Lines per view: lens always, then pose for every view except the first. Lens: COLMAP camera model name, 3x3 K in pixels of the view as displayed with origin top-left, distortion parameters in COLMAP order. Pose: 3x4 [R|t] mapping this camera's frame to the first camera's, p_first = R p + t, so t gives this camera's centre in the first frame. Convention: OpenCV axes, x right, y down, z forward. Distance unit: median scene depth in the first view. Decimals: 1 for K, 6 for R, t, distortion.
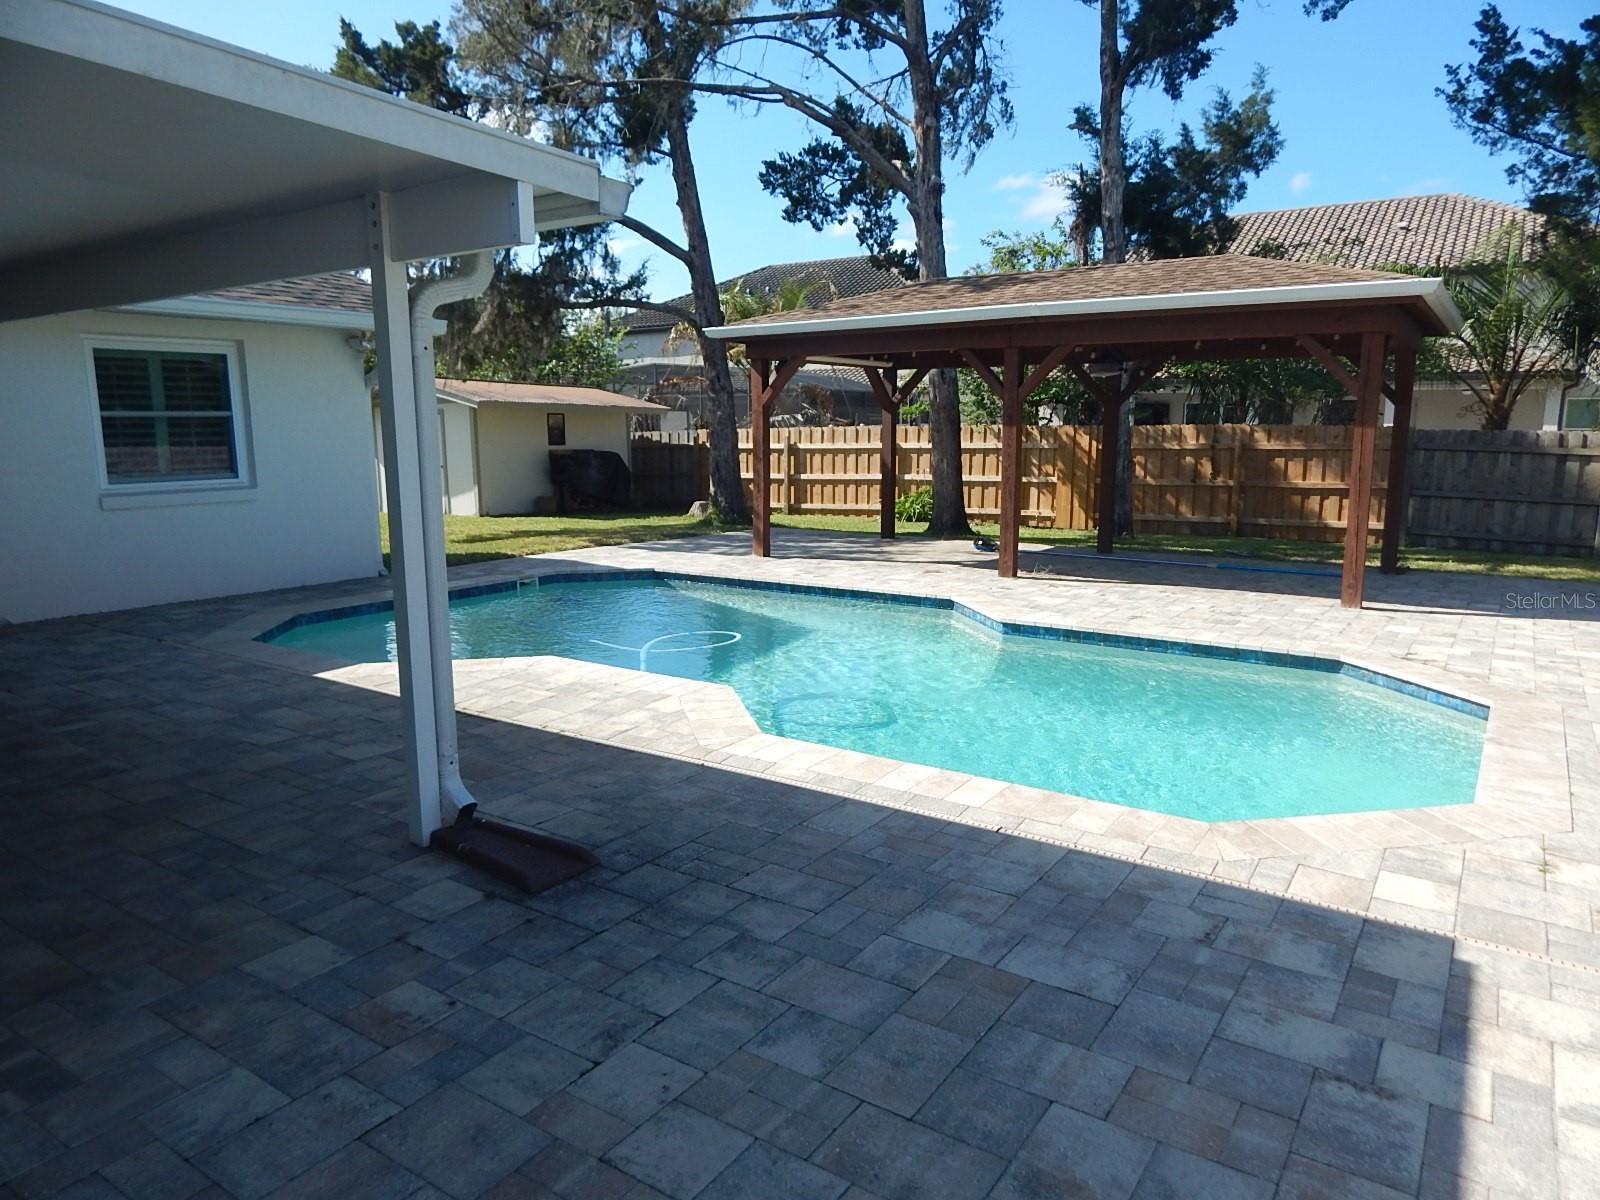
lens RADIAL K [[1072.2, 0, 855.9], [0, 1072.2, 601.9], [0, 0, 1]] dist [-0.003133, -0.000493]
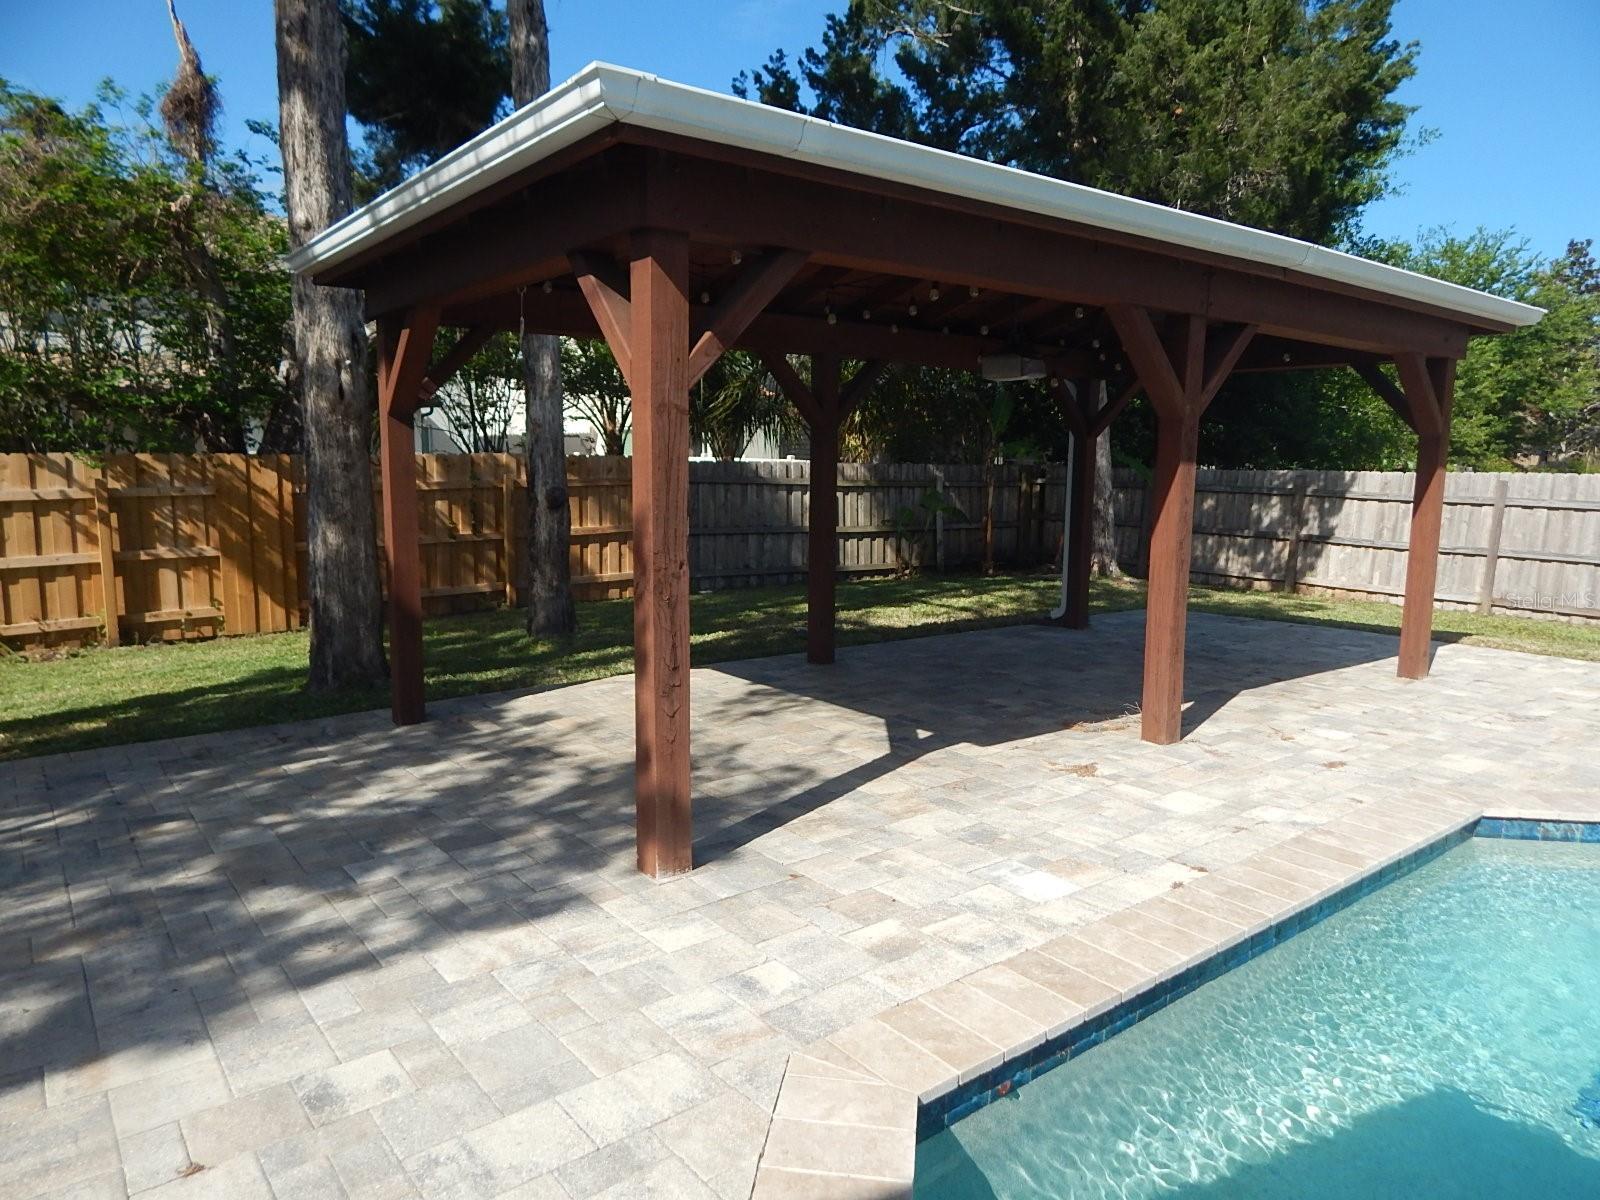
lens RADIAL K [[1040.5, 0, 804.5], [0, 1040.5, 594.4], [0, 0, 1]] dist [-0.003621, 0.000761]
pose [[0.349060, -0.124309, 0.928819, -0.399456], [0.145528, 0.986329, 0.077314, -0.167359], [-0.925732, 0.108182, 0.362378, 0.984728]]
